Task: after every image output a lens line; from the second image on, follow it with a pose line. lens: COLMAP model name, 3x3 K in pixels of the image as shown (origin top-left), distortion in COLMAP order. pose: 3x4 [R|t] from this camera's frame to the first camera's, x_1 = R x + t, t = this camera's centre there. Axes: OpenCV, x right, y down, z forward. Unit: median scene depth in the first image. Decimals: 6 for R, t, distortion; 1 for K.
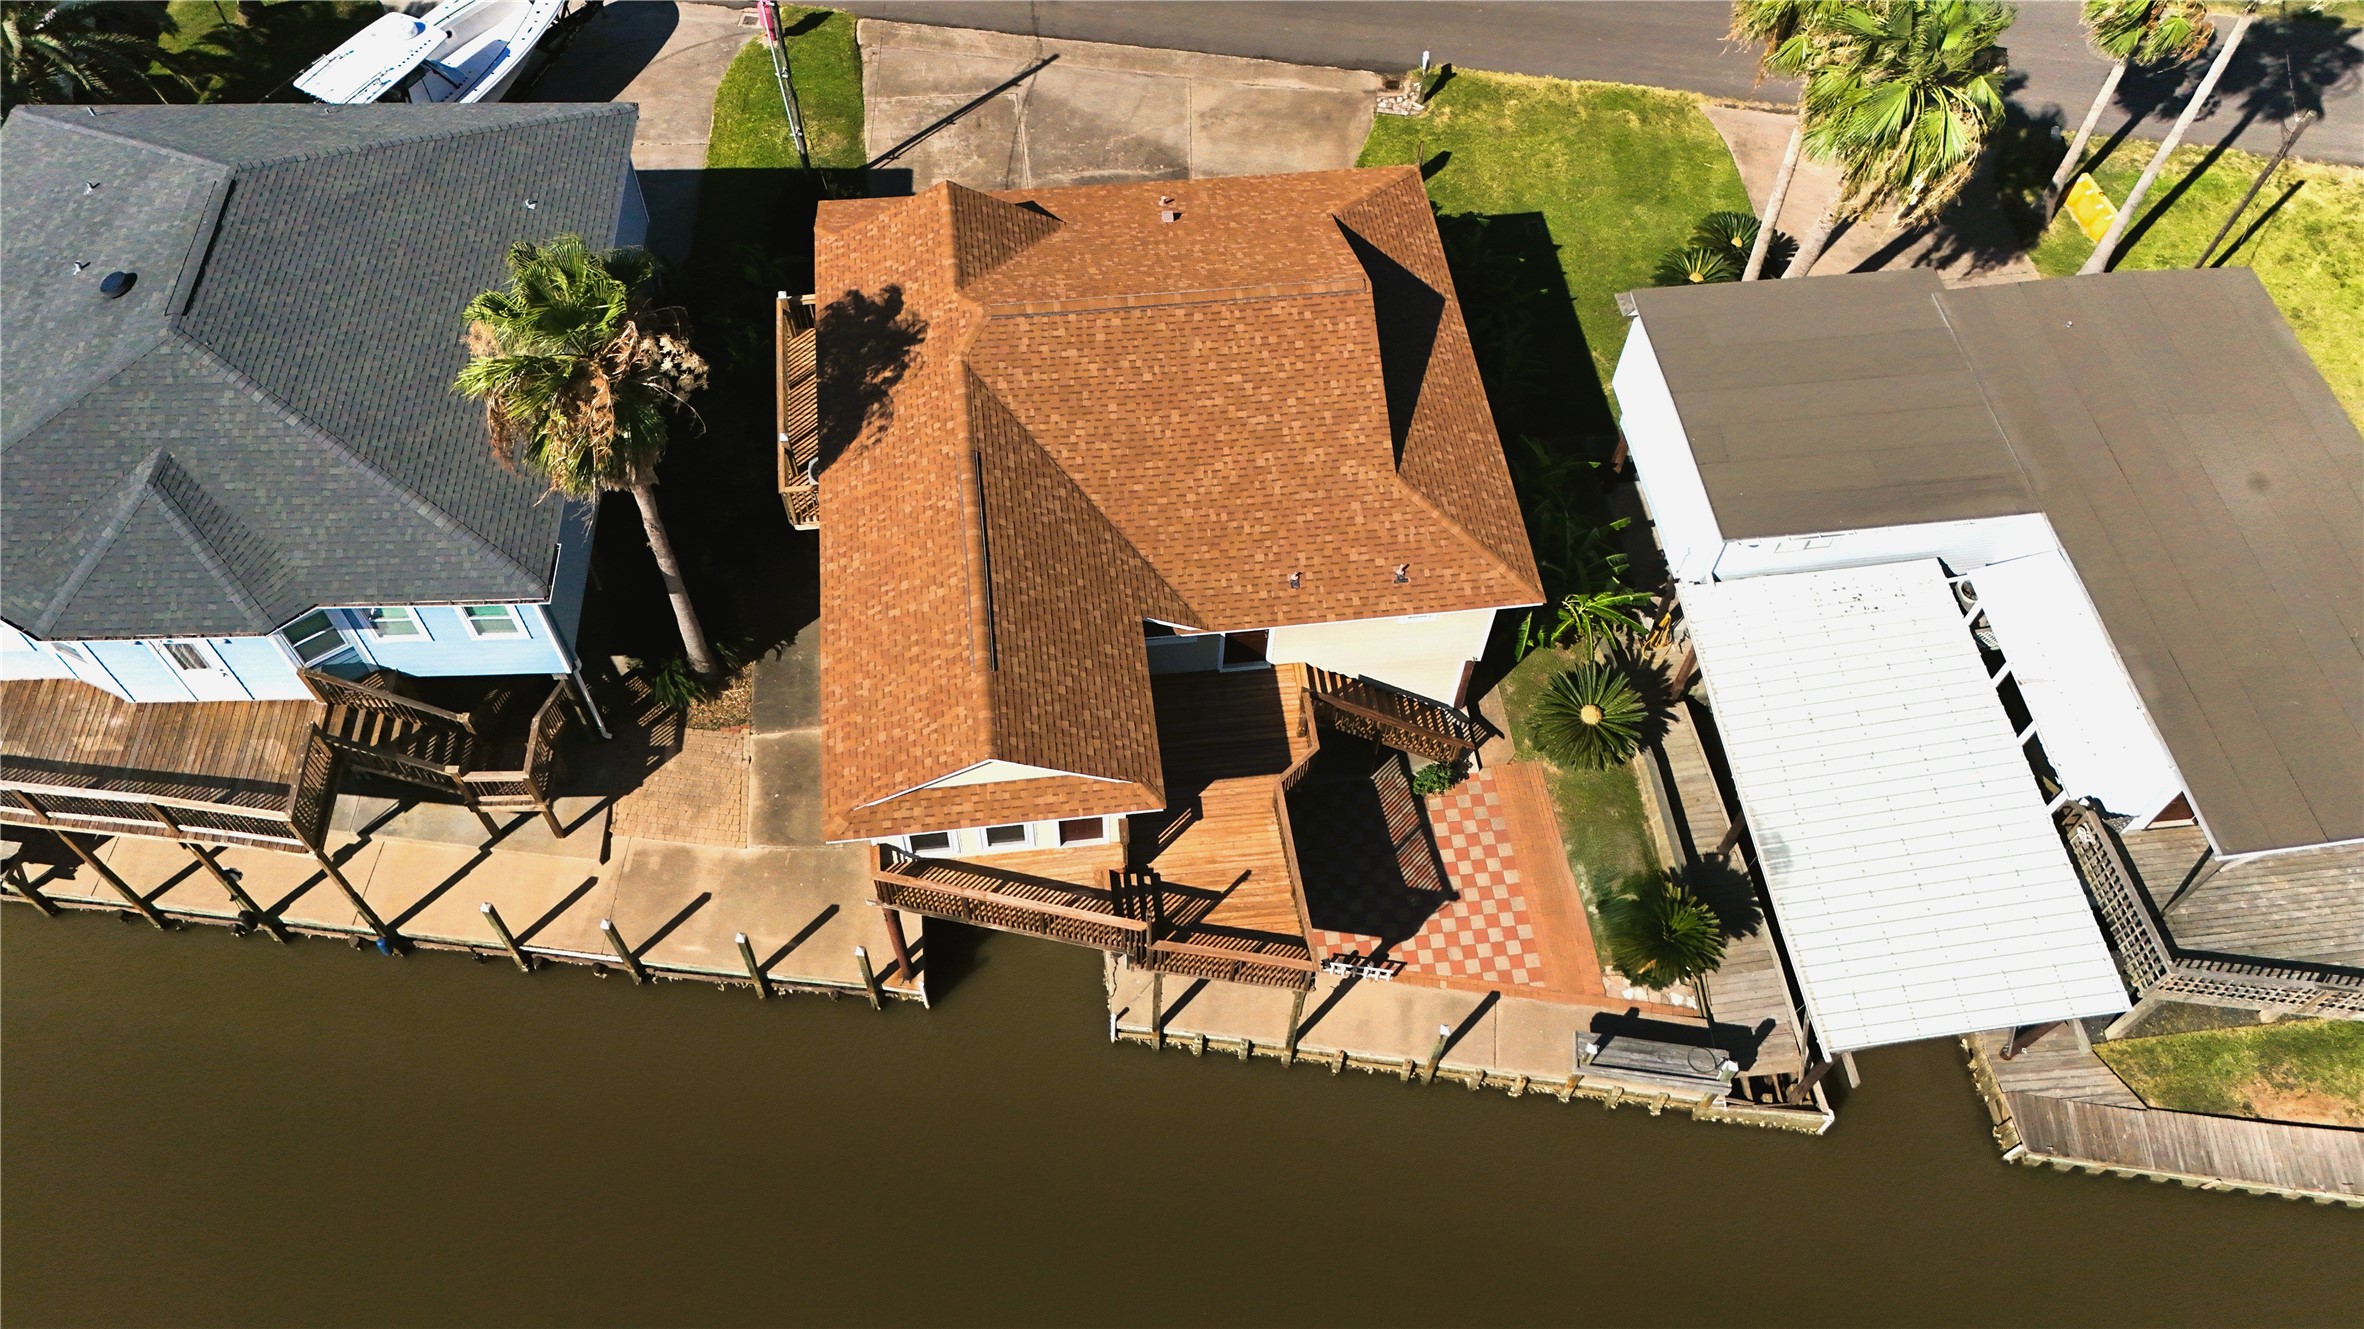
lens RADIAL K [[1720.1, 0, 1178.6], [0, 1720.1, 663.7], [0, 0, 1]] dist [0.132012, -0.170166]
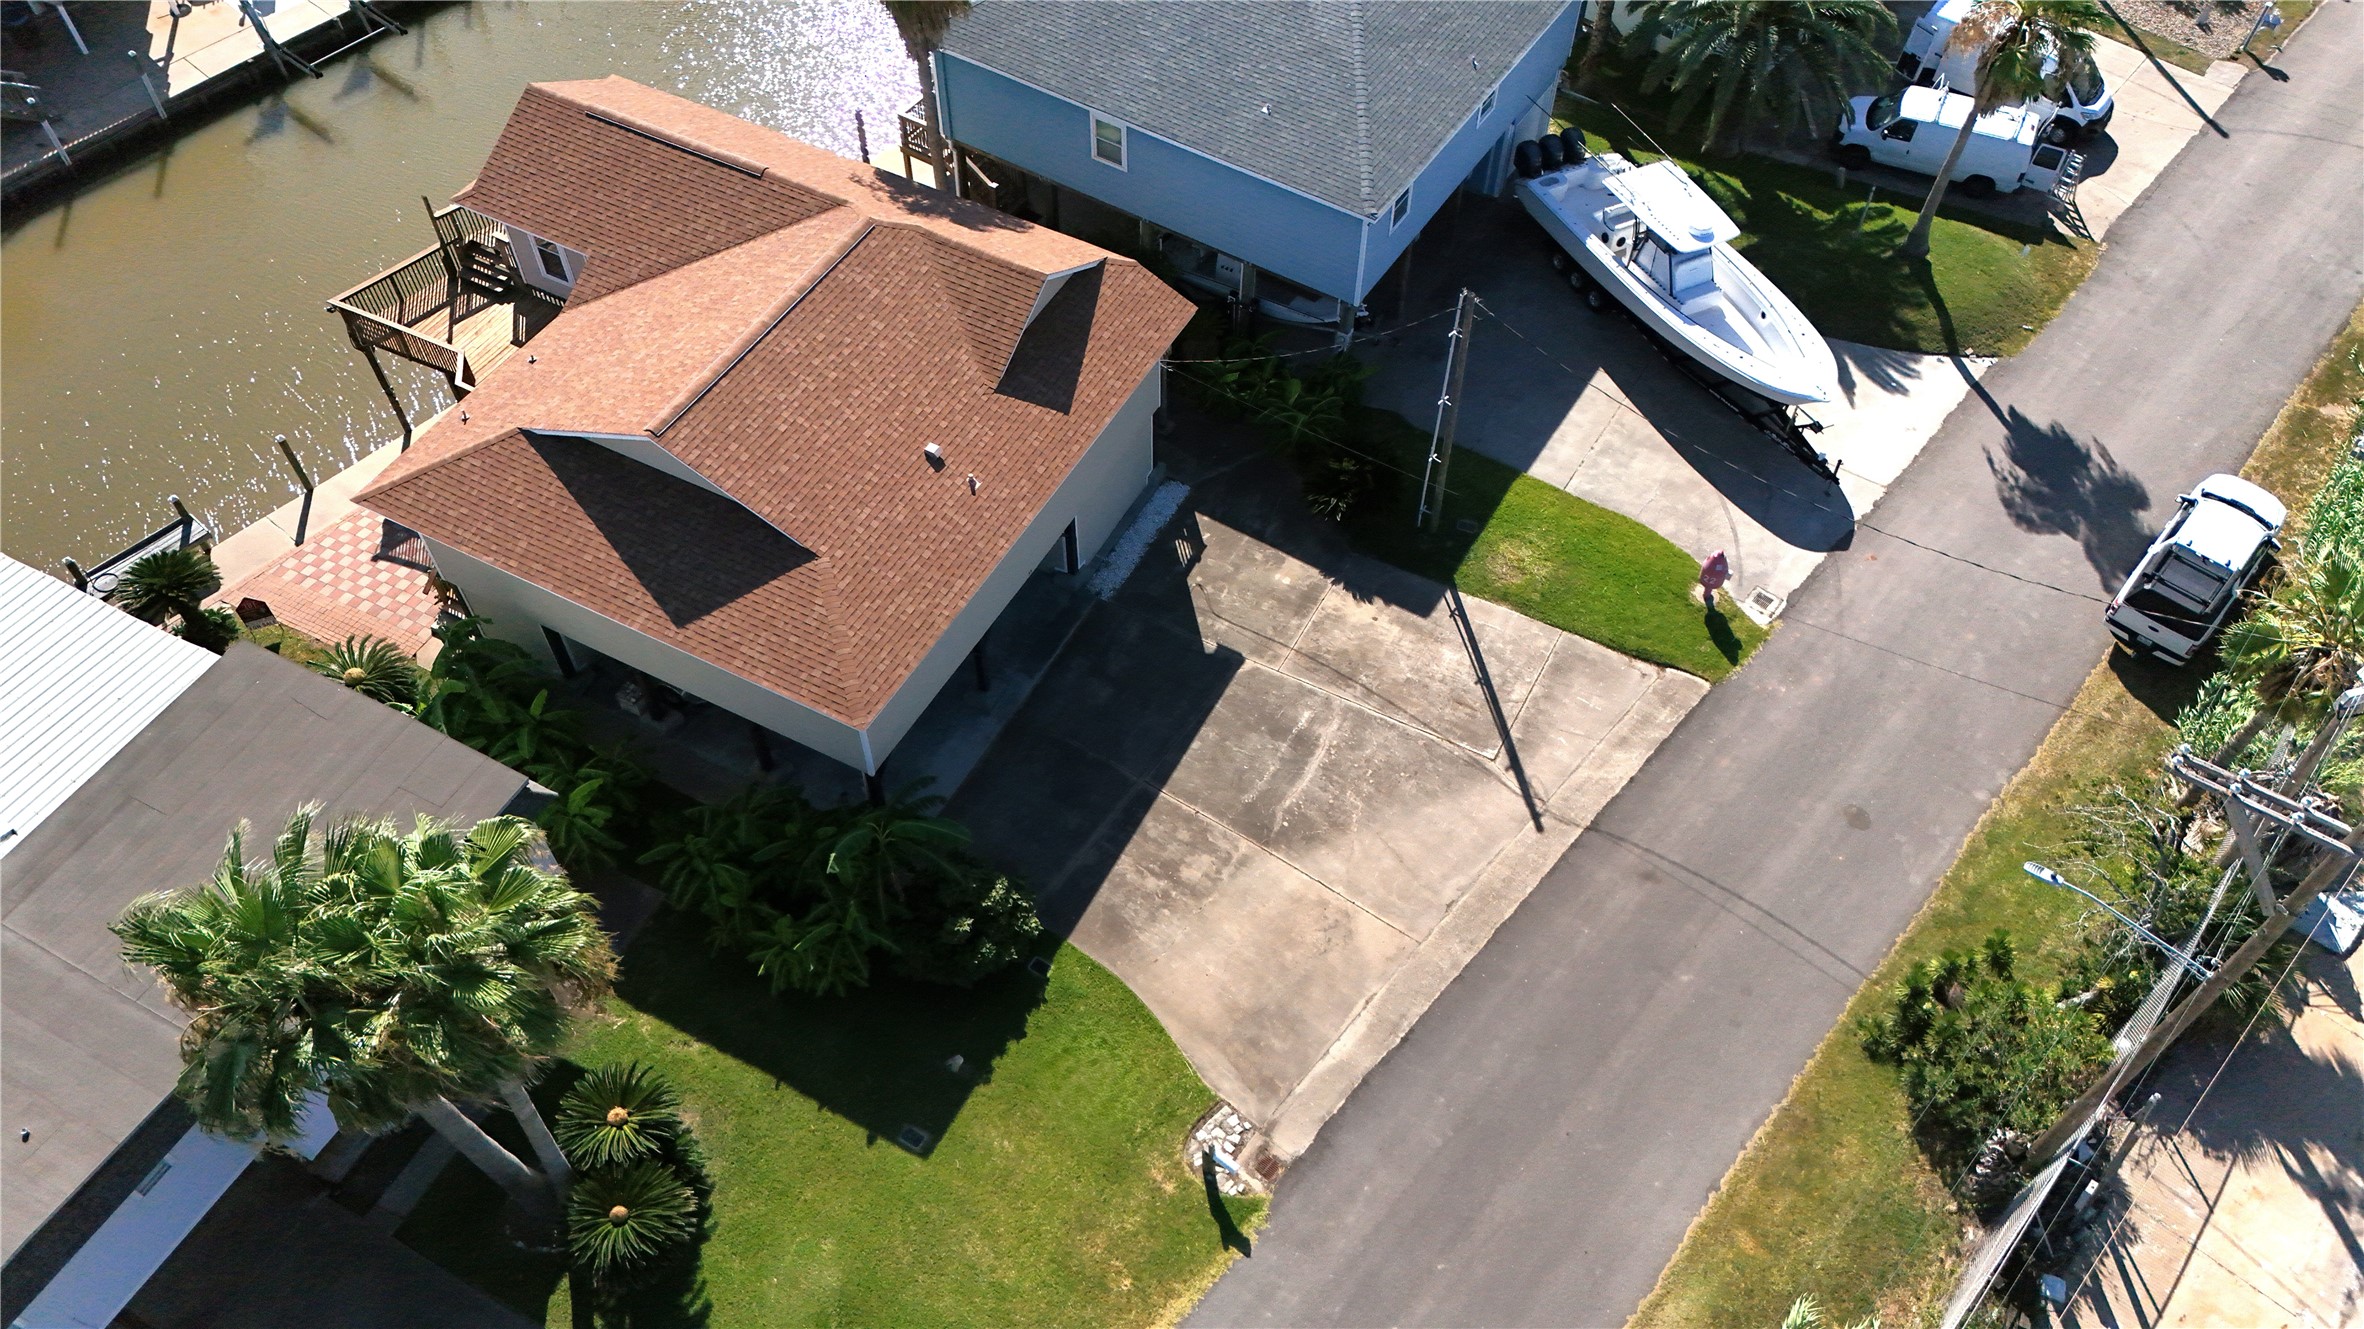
lens RADIAL K [[1720.1, 0, 1178.6], [0, 1720.1, 663.7], [0, 0, 1]] dist [0.132012, -0.170166]
pose [[-0.569969, 0.632605, -0.524353, 0.531588], [-0.693564, -0.028230, 0.719842, -1.128017], [0.440573, 0.773960, 0.454842, 0.775587]]
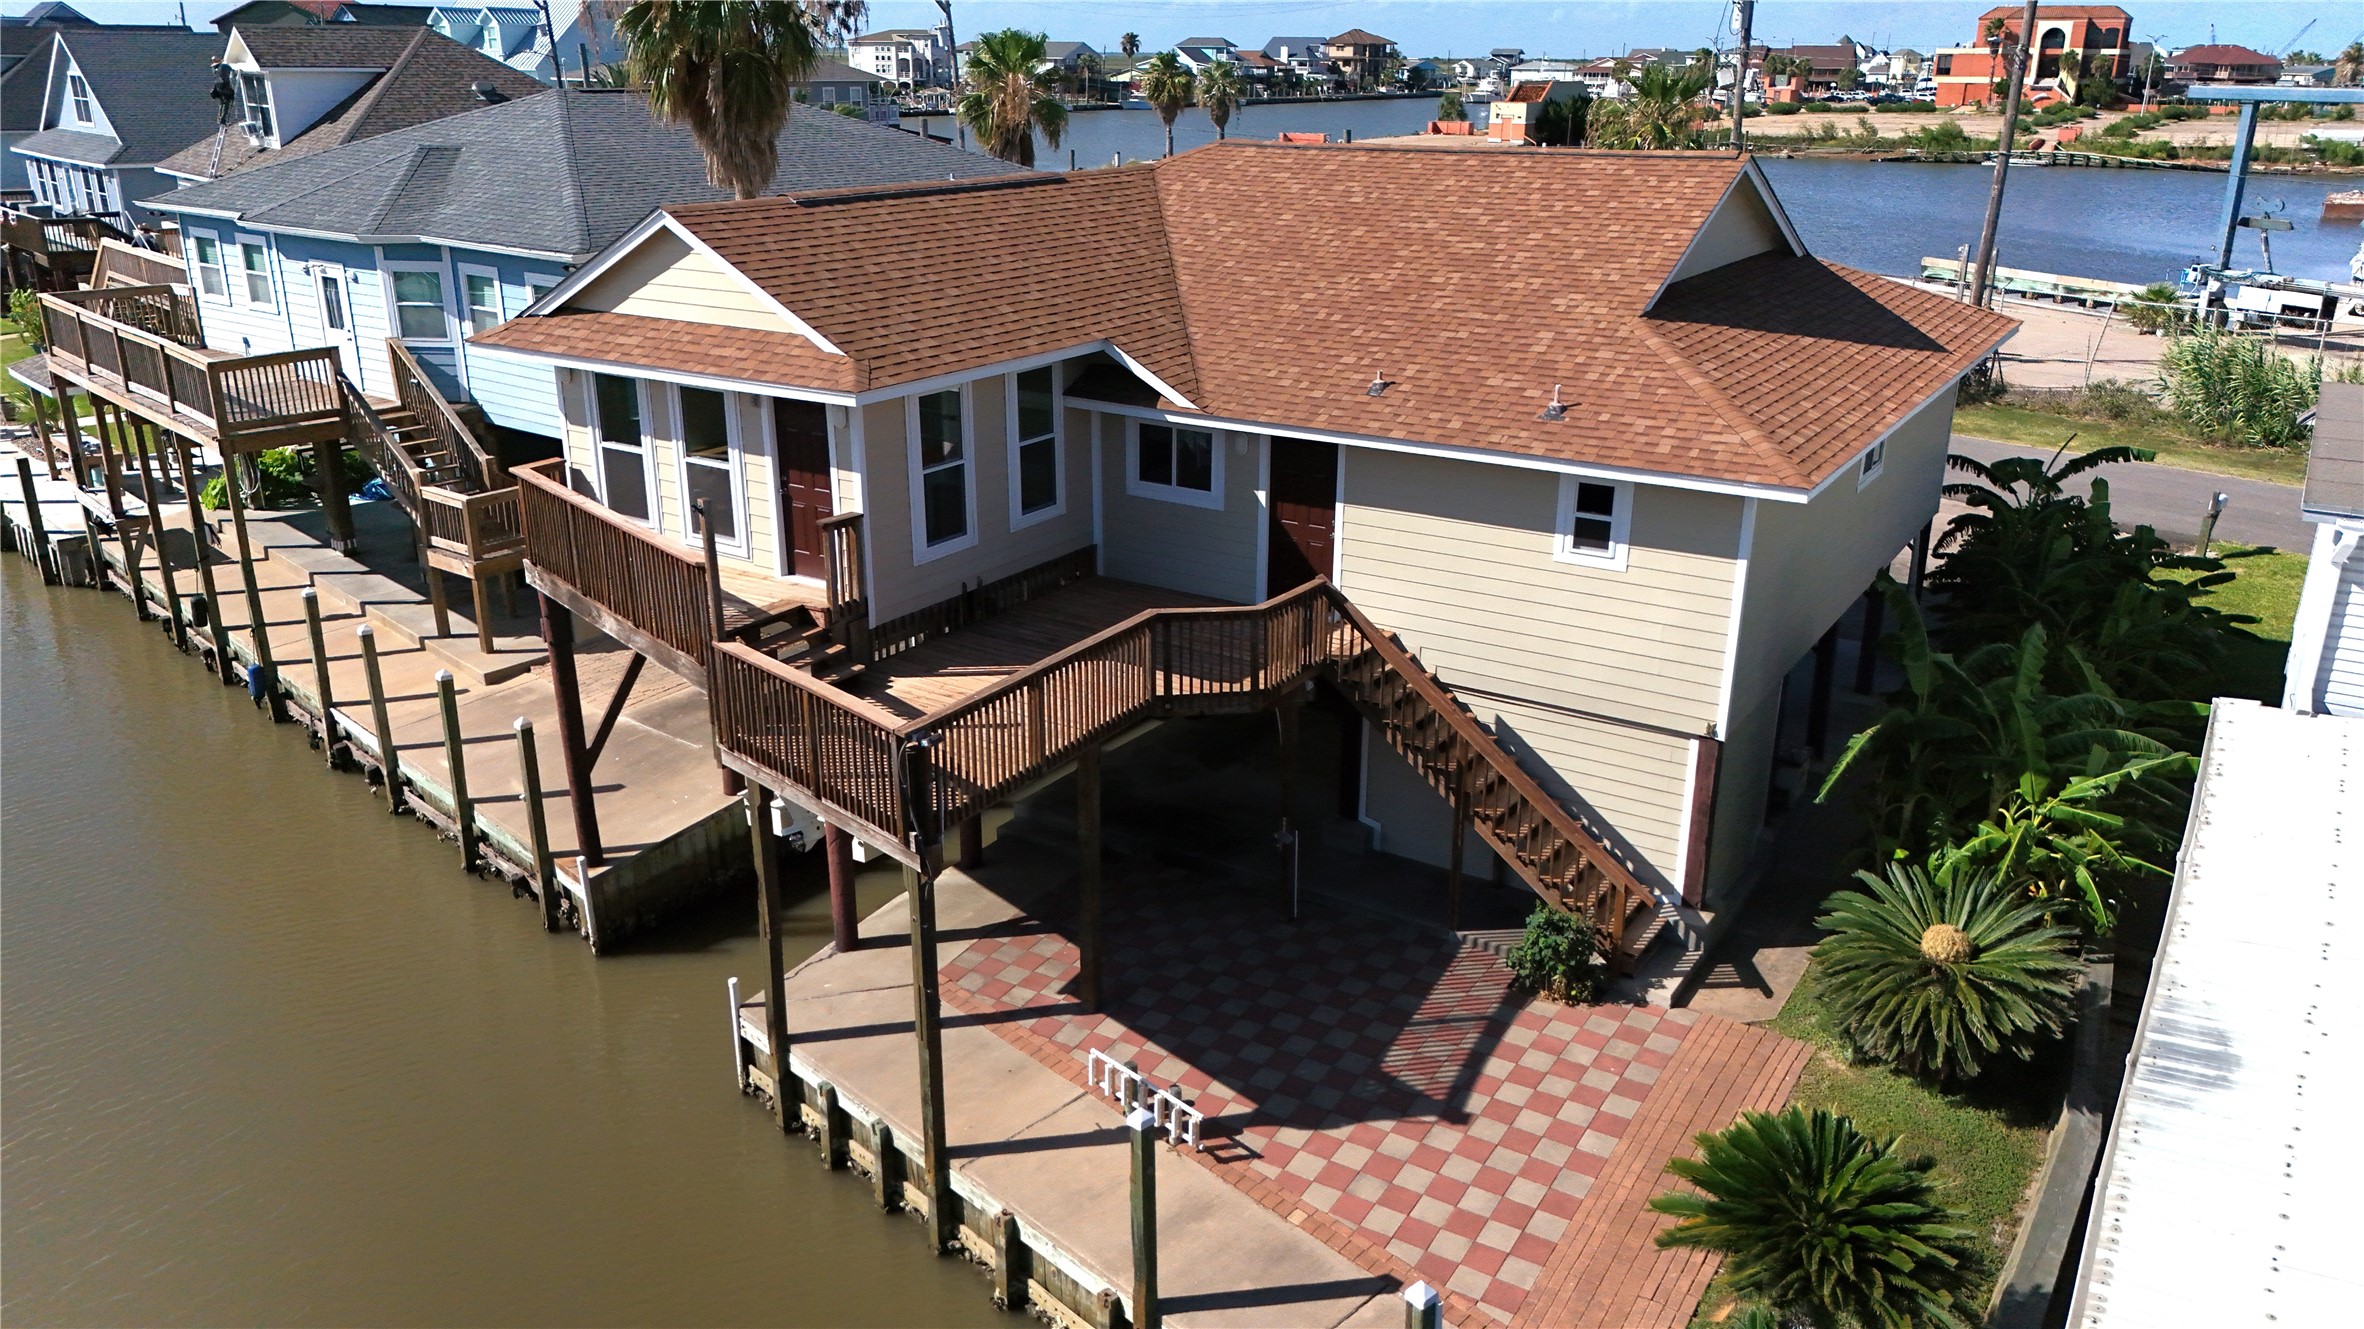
lens RADIAL K [[1737.7, 0, 1182.0], [0, 1737.7, 664.5], [0, 0, 1]] dist [0.063402, -0.040960]
pose [[0.770013, 0.192287, -0.608363, 0.365278], [-0.521914, 0.738290, -0.427240, 0.282946], [0.366995, 0.646493, 0.668851, 0.619002]]
